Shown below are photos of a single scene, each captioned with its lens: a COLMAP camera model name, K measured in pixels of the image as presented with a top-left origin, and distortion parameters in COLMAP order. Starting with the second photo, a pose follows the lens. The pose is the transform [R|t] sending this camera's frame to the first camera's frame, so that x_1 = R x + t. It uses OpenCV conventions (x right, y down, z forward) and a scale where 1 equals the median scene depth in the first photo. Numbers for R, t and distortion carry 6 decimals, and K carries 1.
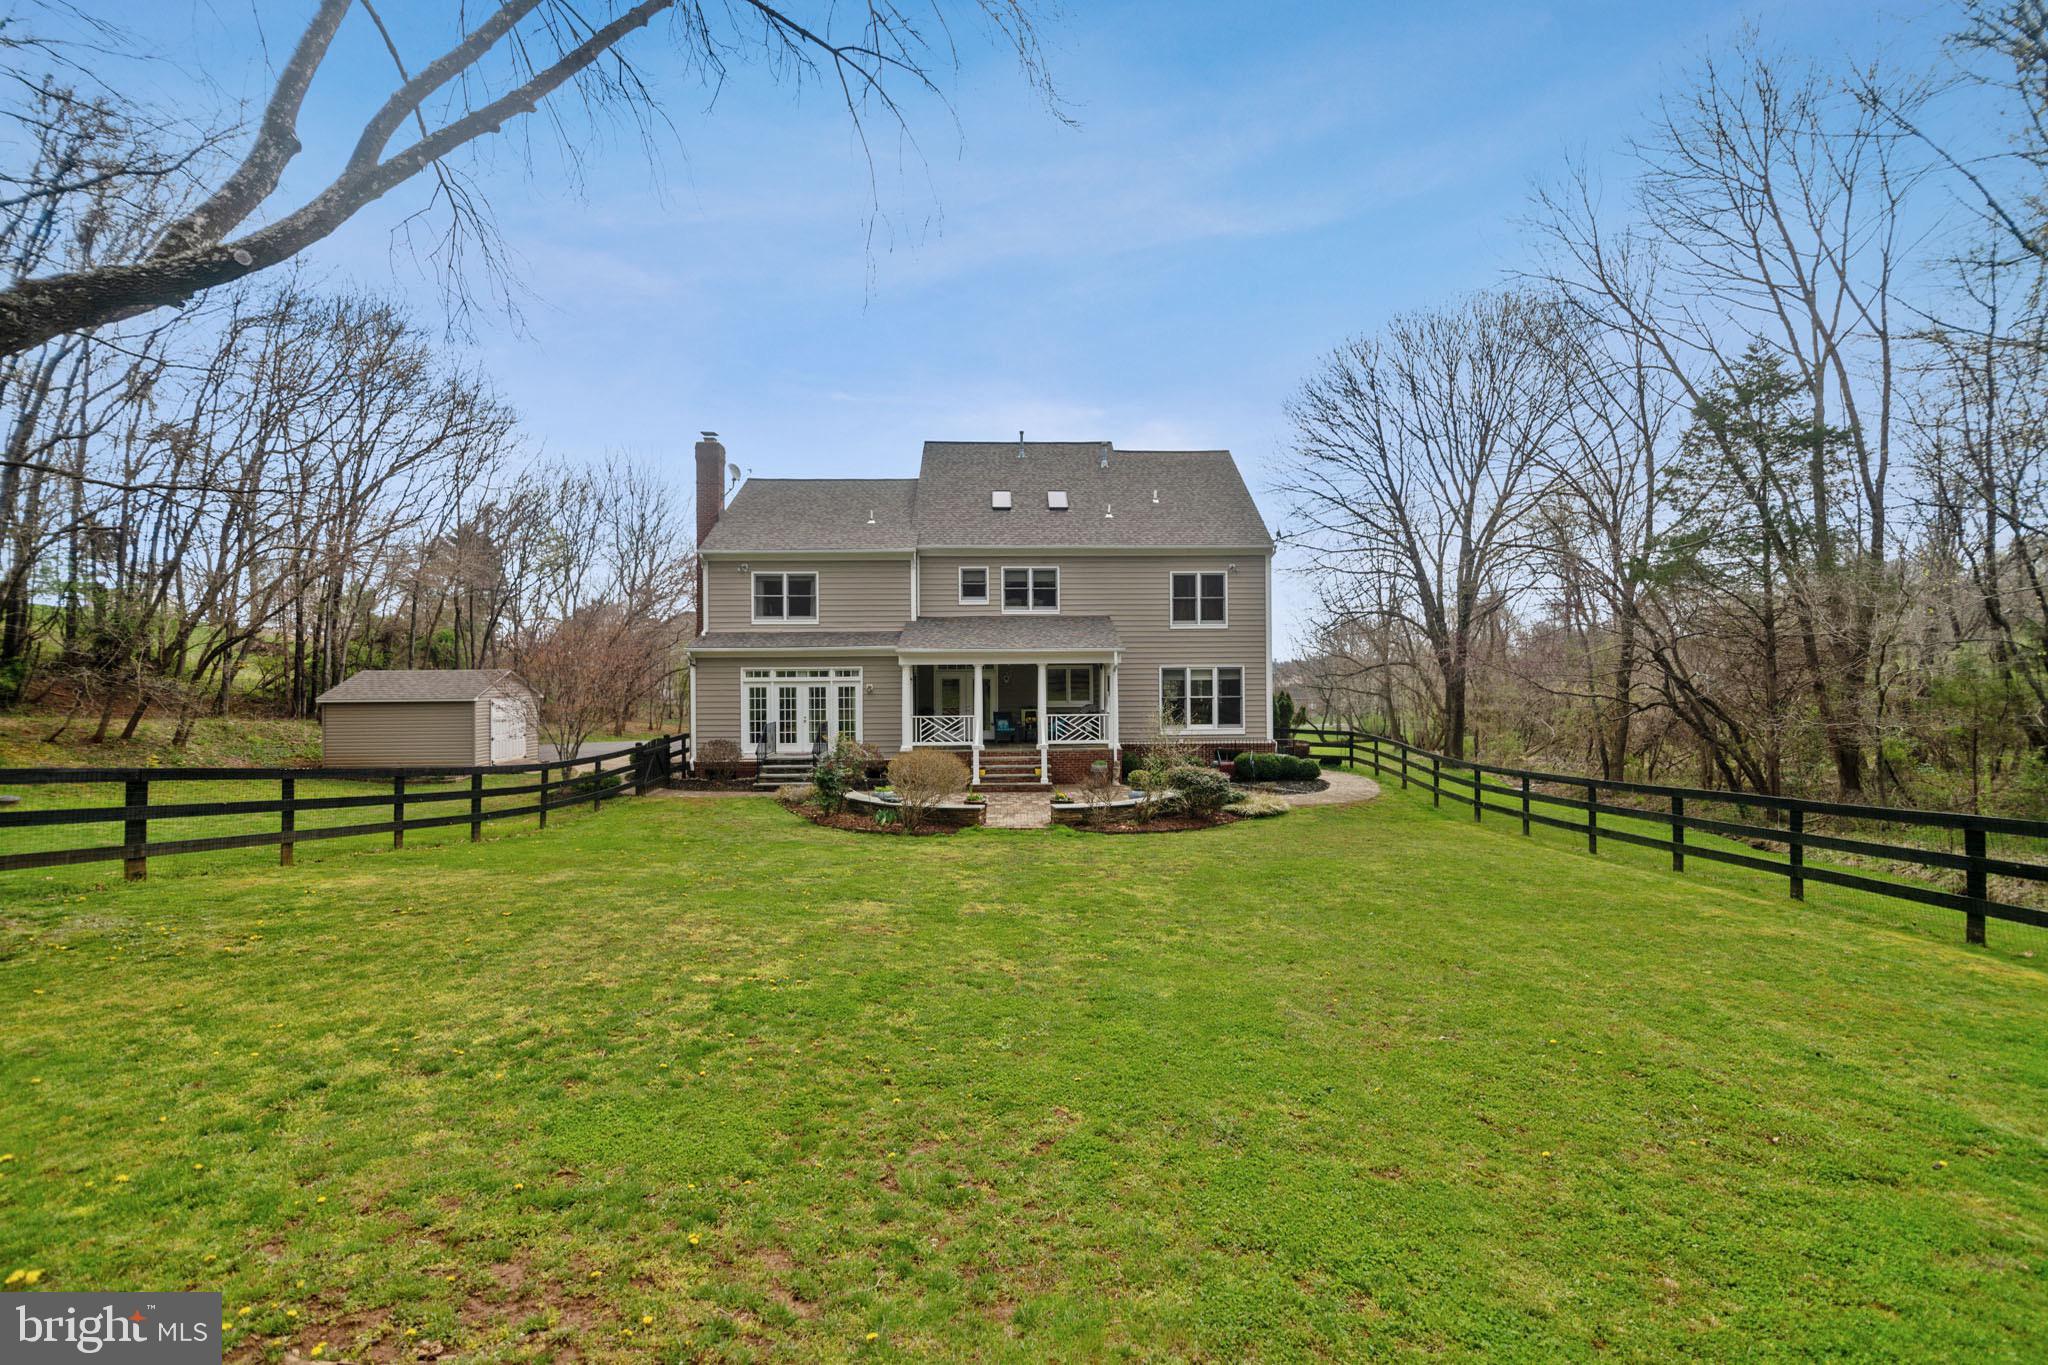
lens RADIAL K [[1288.4, 0, 1030.5], [0, 1288.4, 672.9], [0, 0, 1]] dist [-0.024151, -0.001644]
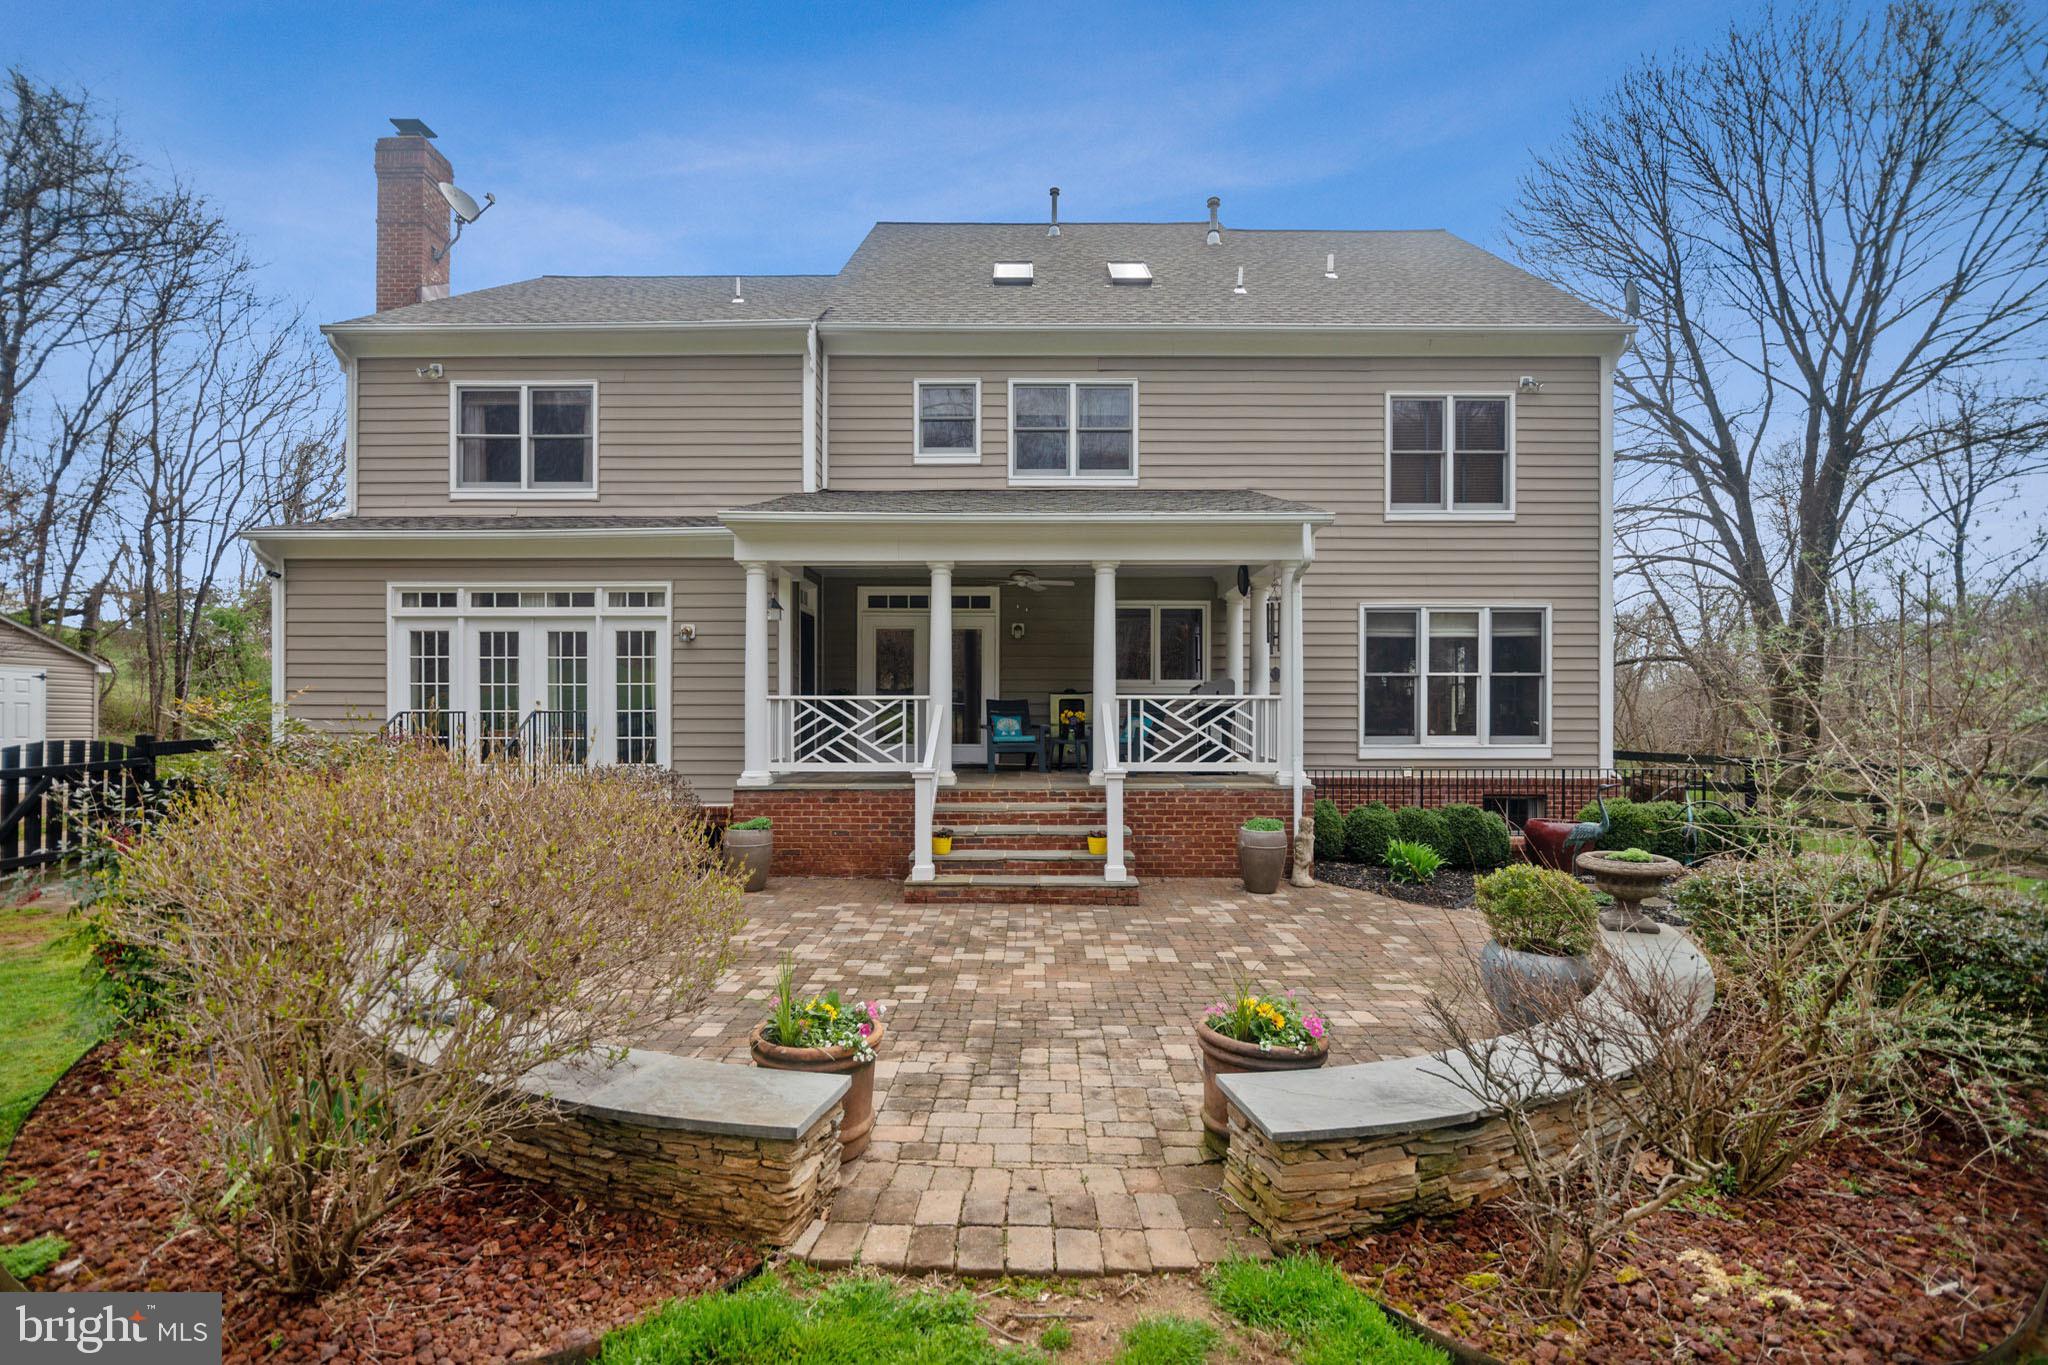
lens RADIAL K [[1288.4, 0, 1012.1], [0, 1288.4, 688.6], [0, 0, 1]] dist [-0.024151, -0.001644]
pose [[0.999409, 0.010933, -0.032594, -0.006008], [-0.011652, 0.999692, -0.021930, 0.037299], [0.032344, 0.022296, 0.999228, 0.583969]]
